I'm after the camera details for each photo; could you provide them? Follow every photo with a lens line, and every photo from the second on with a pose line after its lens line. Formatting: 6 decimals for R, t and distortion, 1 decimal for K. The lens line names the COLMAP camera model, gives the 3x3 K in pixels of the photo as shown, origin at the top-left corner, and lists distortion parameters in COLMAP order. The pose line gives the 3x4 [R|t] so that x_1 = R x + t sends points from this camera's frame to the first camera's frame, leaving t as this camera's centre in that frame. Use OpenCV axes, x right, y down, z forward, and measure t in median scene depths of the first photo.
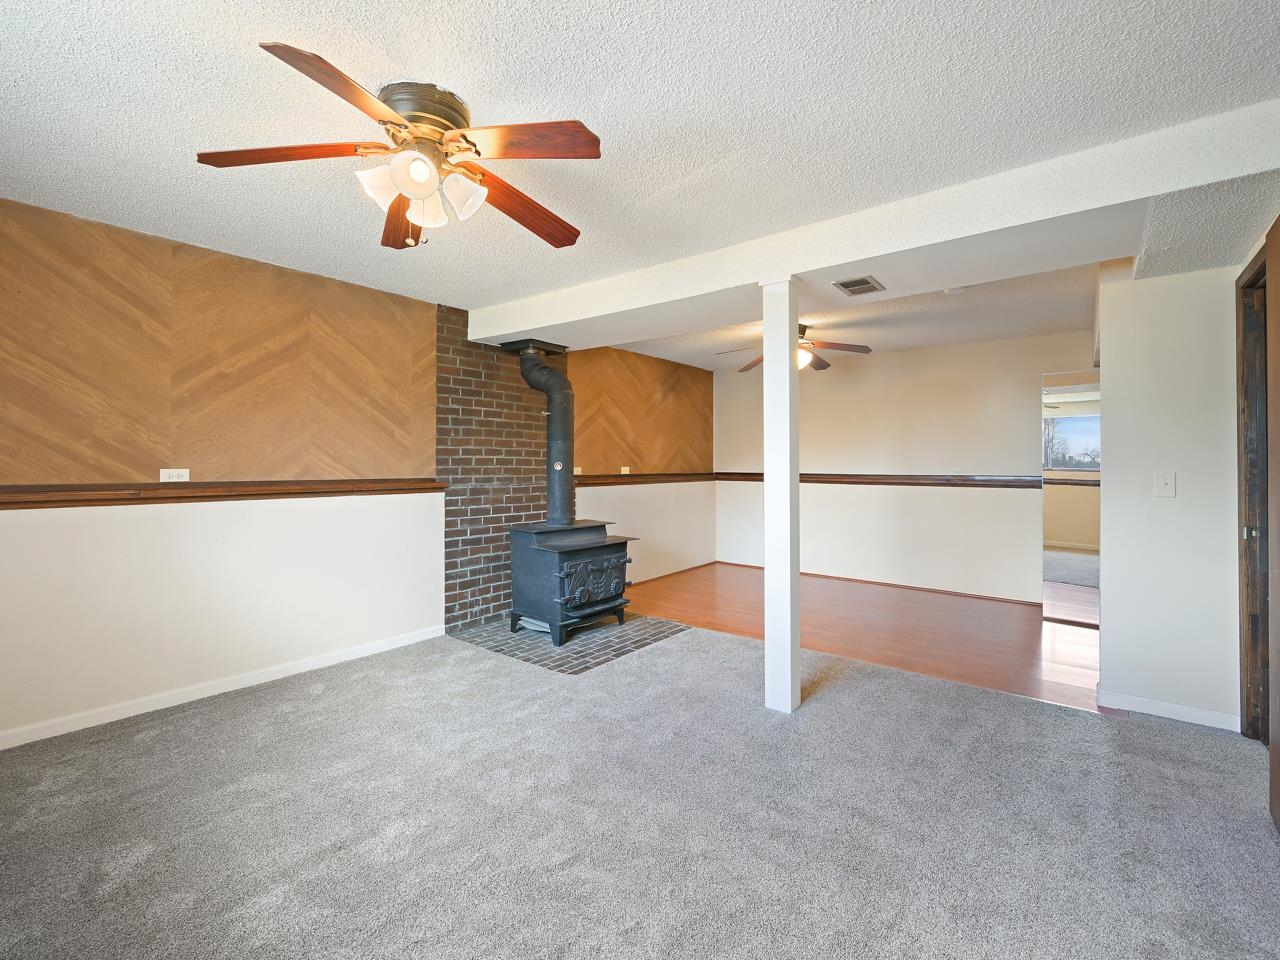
lens RADIAL K [[572.1, 0, 640.6], [0, 572.1, 457.4], [0, 0, 1]] dist [0.002945, 0.000286]
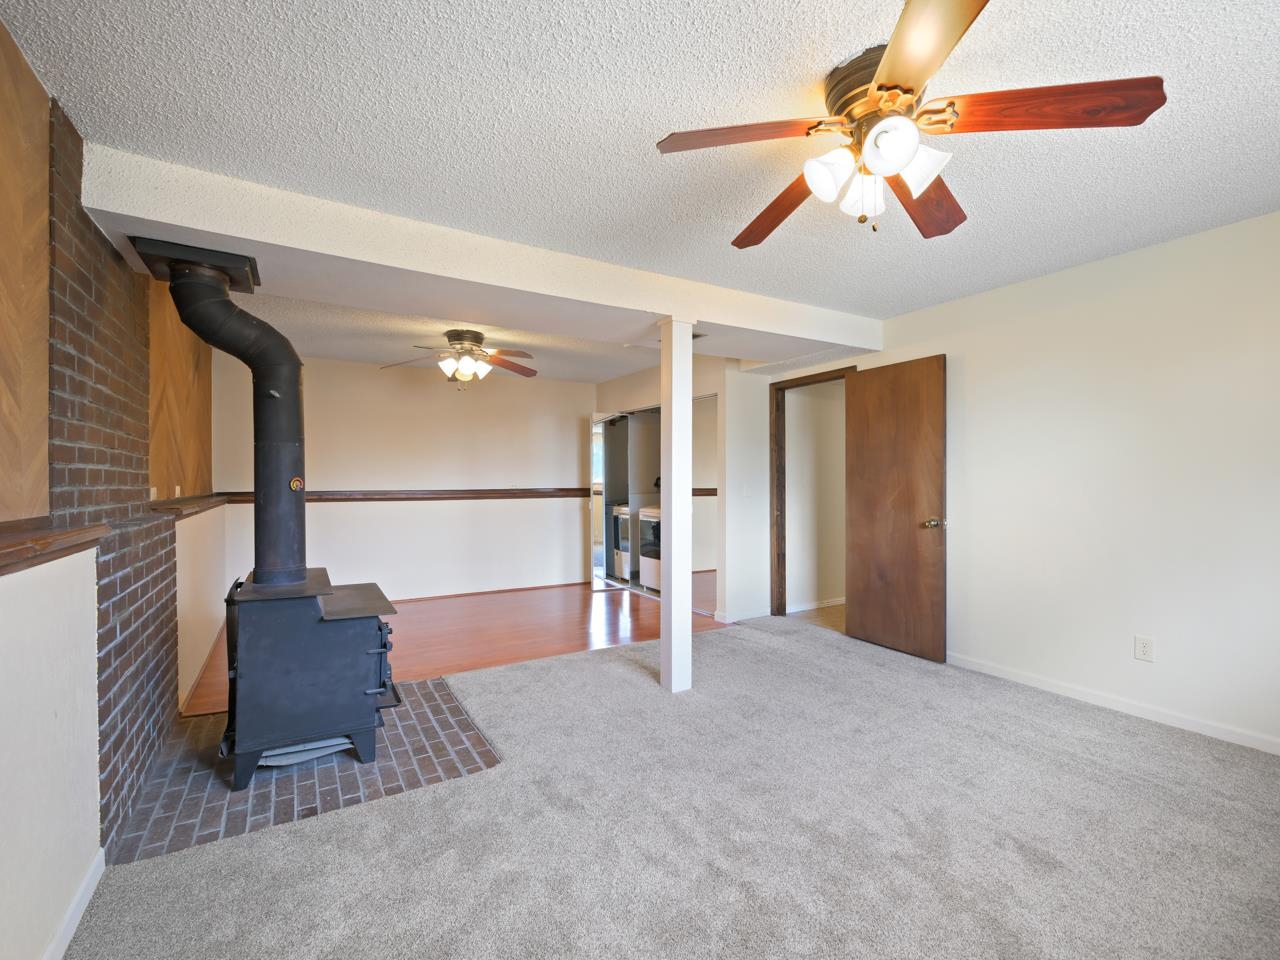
lens RADIAL K [[572.2, 0, 640.0], [0, 572.2, 480.0], [0, 0, 1]] dist [-0.000458, -0.000050]
pose [[0.356765, -0.003805, 0.934187, -0.656768], [-0.007760, 0.999945, 0.007036, 0.004375], [-0.934162, -0.009759, 0.356716, 0.500326]]
